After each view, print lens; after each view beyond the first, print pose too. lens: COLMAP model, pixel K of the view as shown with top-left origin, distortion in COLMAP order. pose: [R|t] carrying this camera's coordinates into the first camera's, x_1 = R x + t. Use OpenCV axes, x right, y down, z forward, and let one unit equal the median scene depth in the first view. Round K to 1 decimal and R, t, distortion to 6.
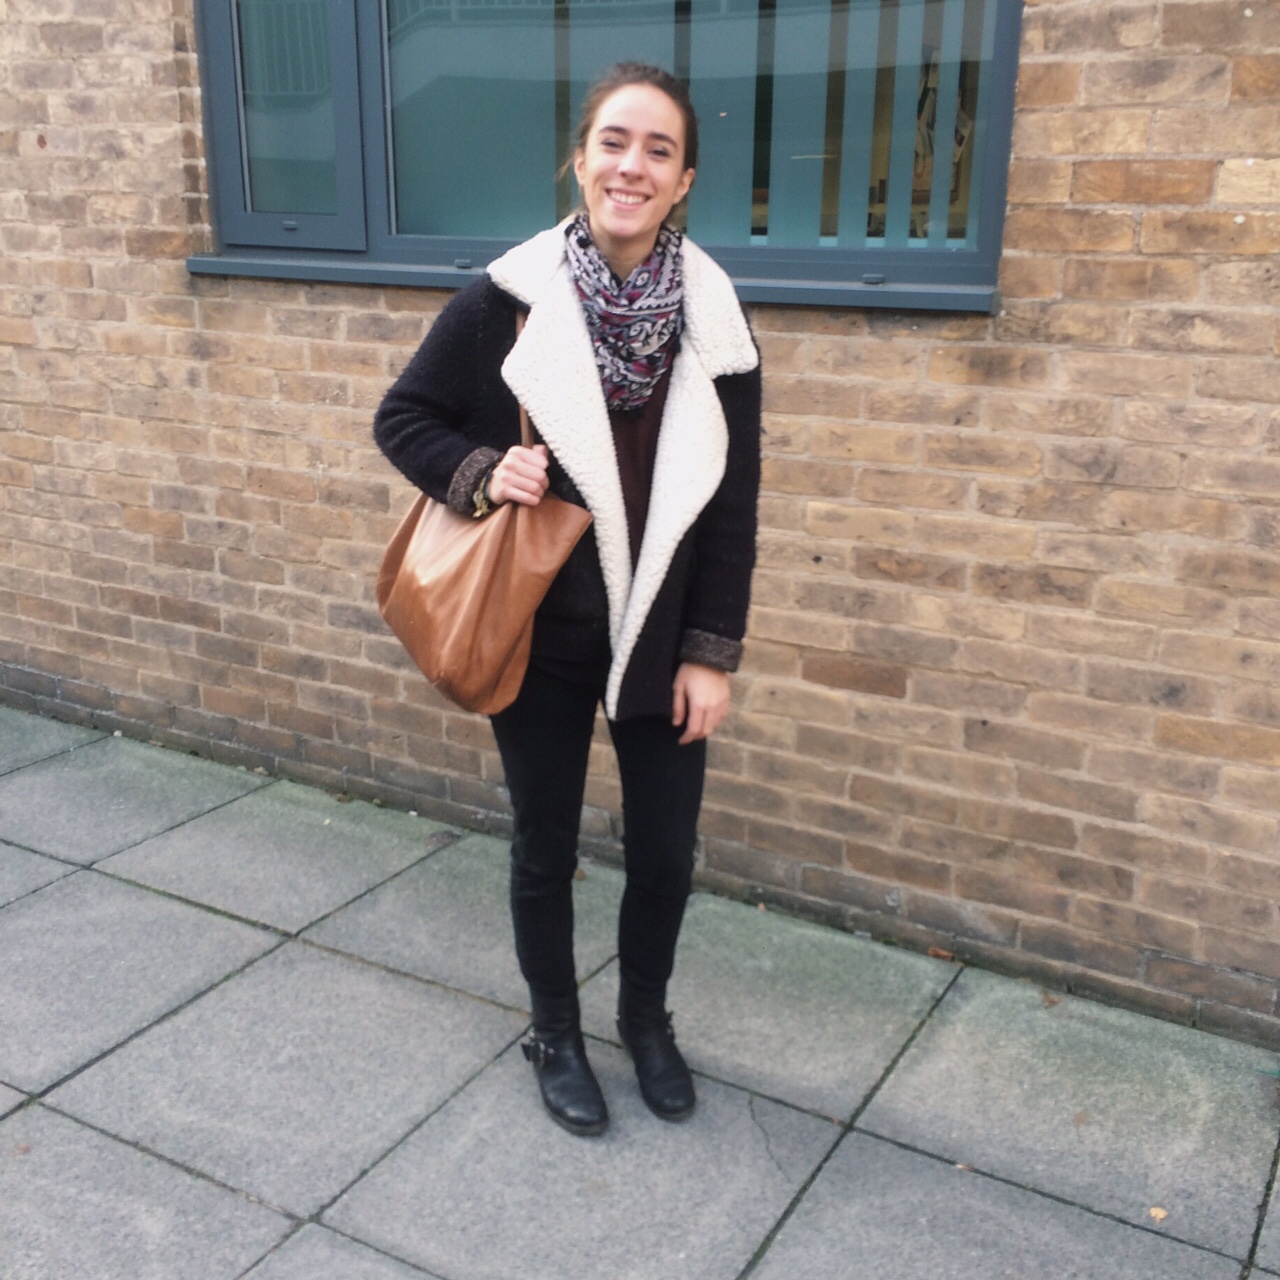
lens RADIAL K [[1431.2, 0, 640.0], [0, 1431.2, 640.0], [0, 0, 1]] dist [0.025105, 0.016750]
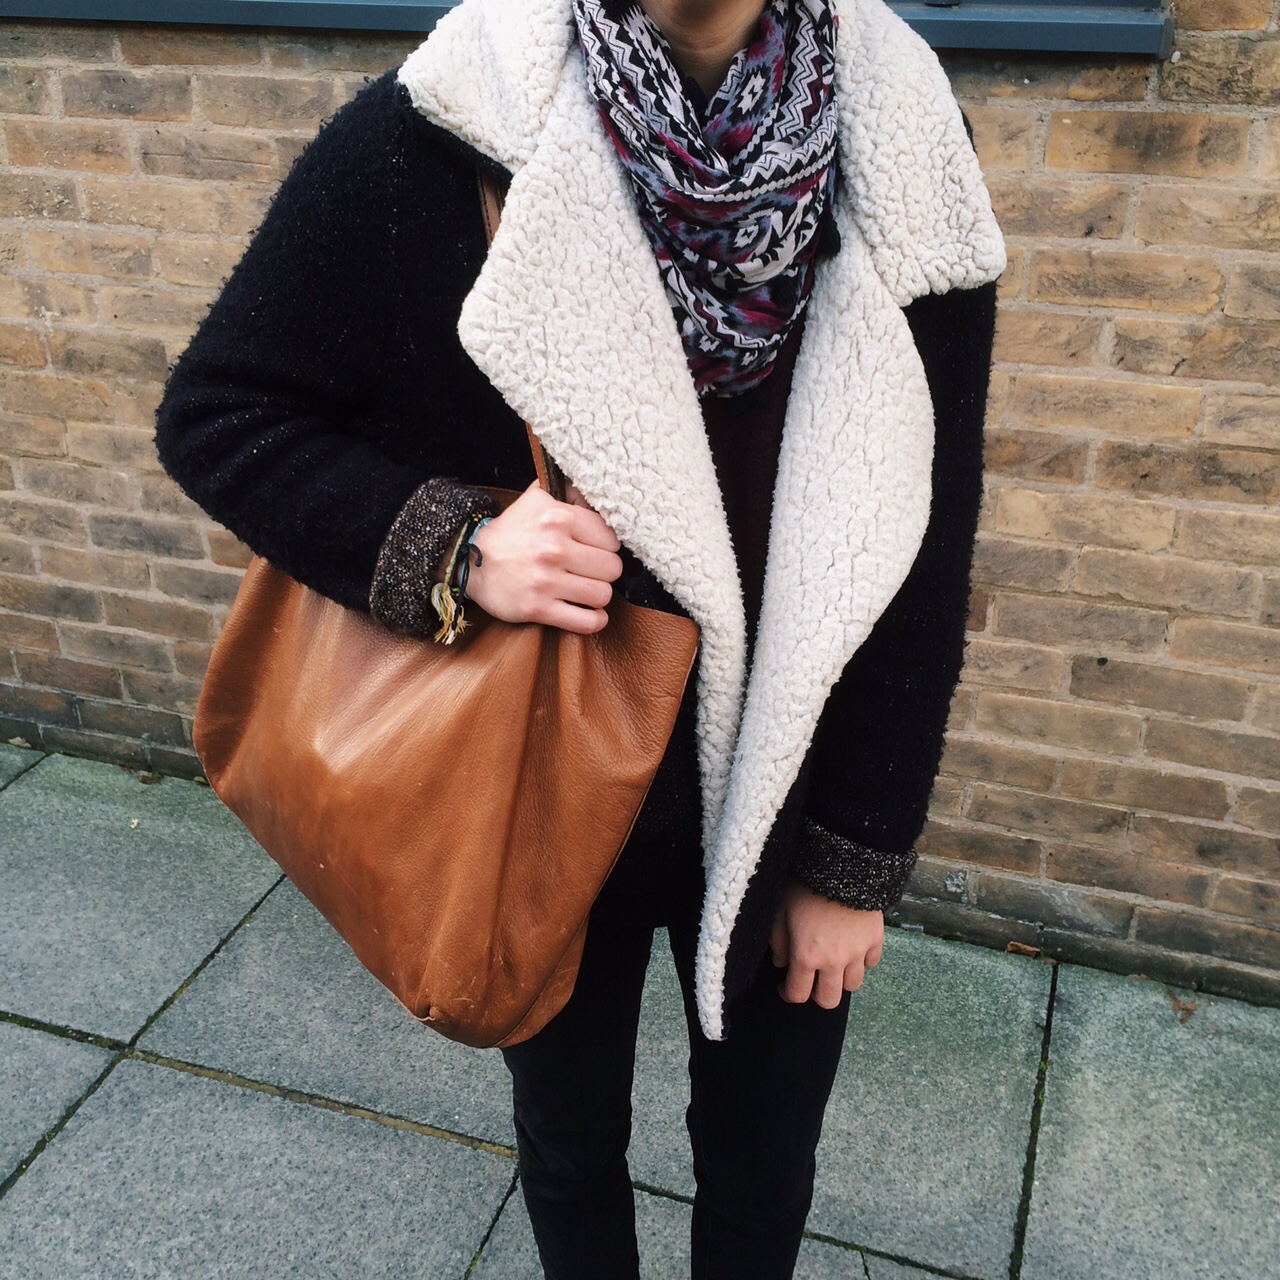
lens RADIAL K [[1454.7, 0, 640.0], [0, 1454.7, 584.5], [0, 0, 1]] dist [0.084909, -0.185102]
pose [[0.985289, -0.095354, 0.141819, -0.078442], [0.067425, 0.979446, 0.190106, -0.129277], [-0.157031, -0.177747, 0.971467, 0.351875]]
